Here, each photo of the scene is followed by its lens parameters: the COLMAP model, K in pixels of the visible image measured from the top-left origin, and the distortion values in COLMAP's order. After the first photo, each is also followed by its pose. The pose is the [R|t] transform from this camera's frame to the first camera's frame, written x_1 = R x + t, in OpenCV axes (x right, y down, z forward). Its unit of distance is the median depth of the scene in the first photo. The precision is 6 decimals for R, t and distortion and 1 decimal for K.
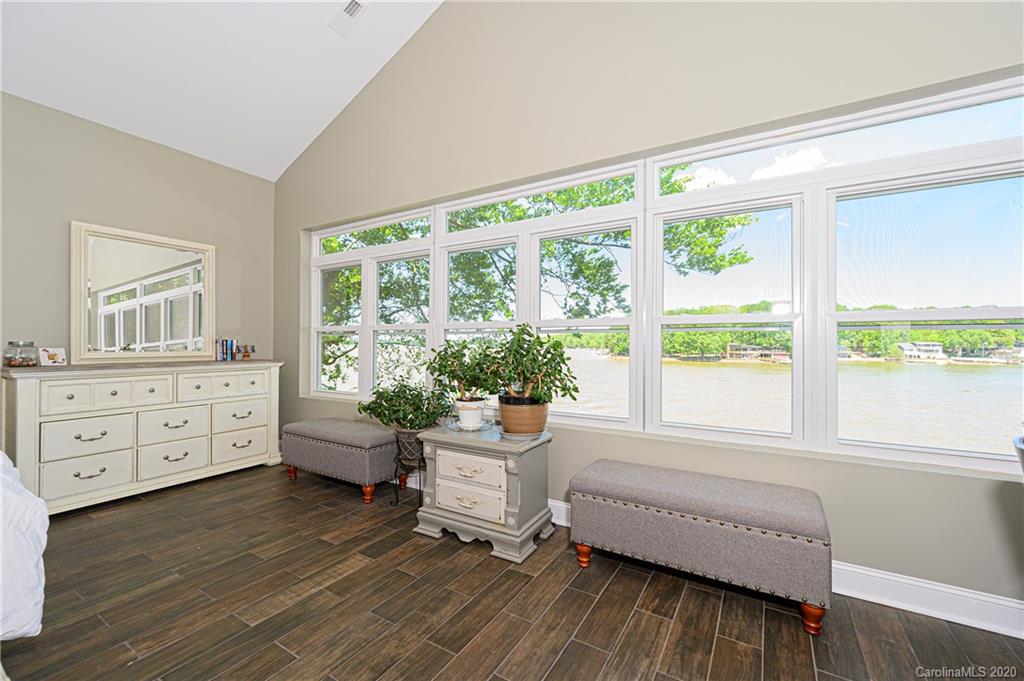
lens RADIAL K [[415.6, 0, 512.0], [0, 415.6, 340.5], [0, 0, 1]] dist [-0.002863, -0.000329]
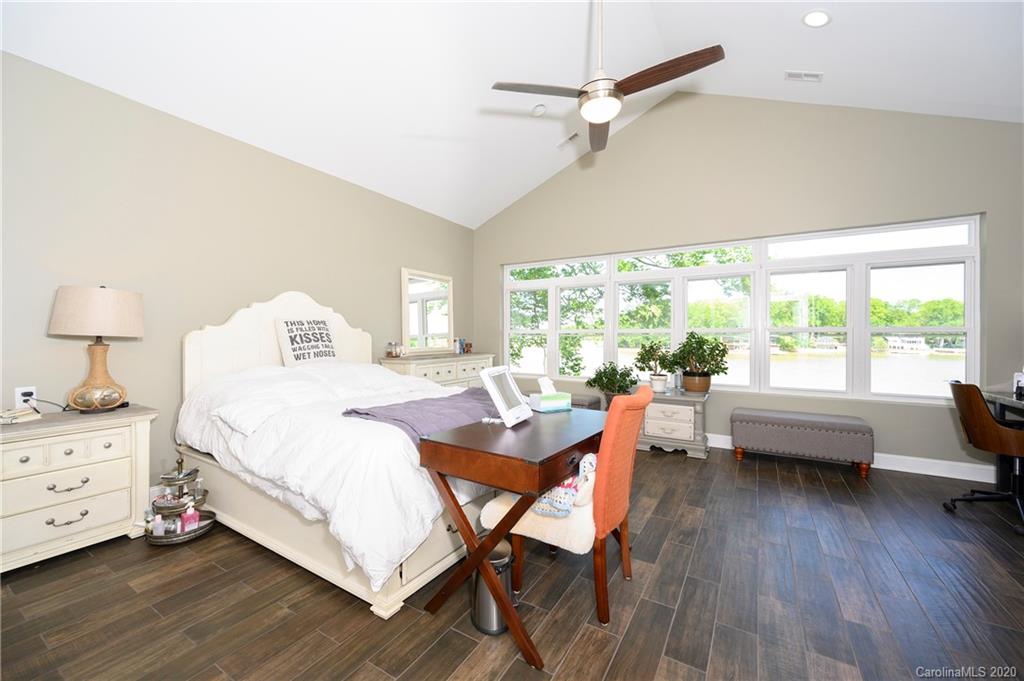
lens RADIAL K [[406.3, 0, 513.4], [0, 406.3, 336.6], [0, 0, 1]] dist [-0.001420, -0.000176]
pose [[0.999926, -0.002643, 0.011834, -0.804702], [0.002535, 0.999955, 0.009156, -0.041319], [-0.011858, -0.009125, 0.999888, -0.771082]]
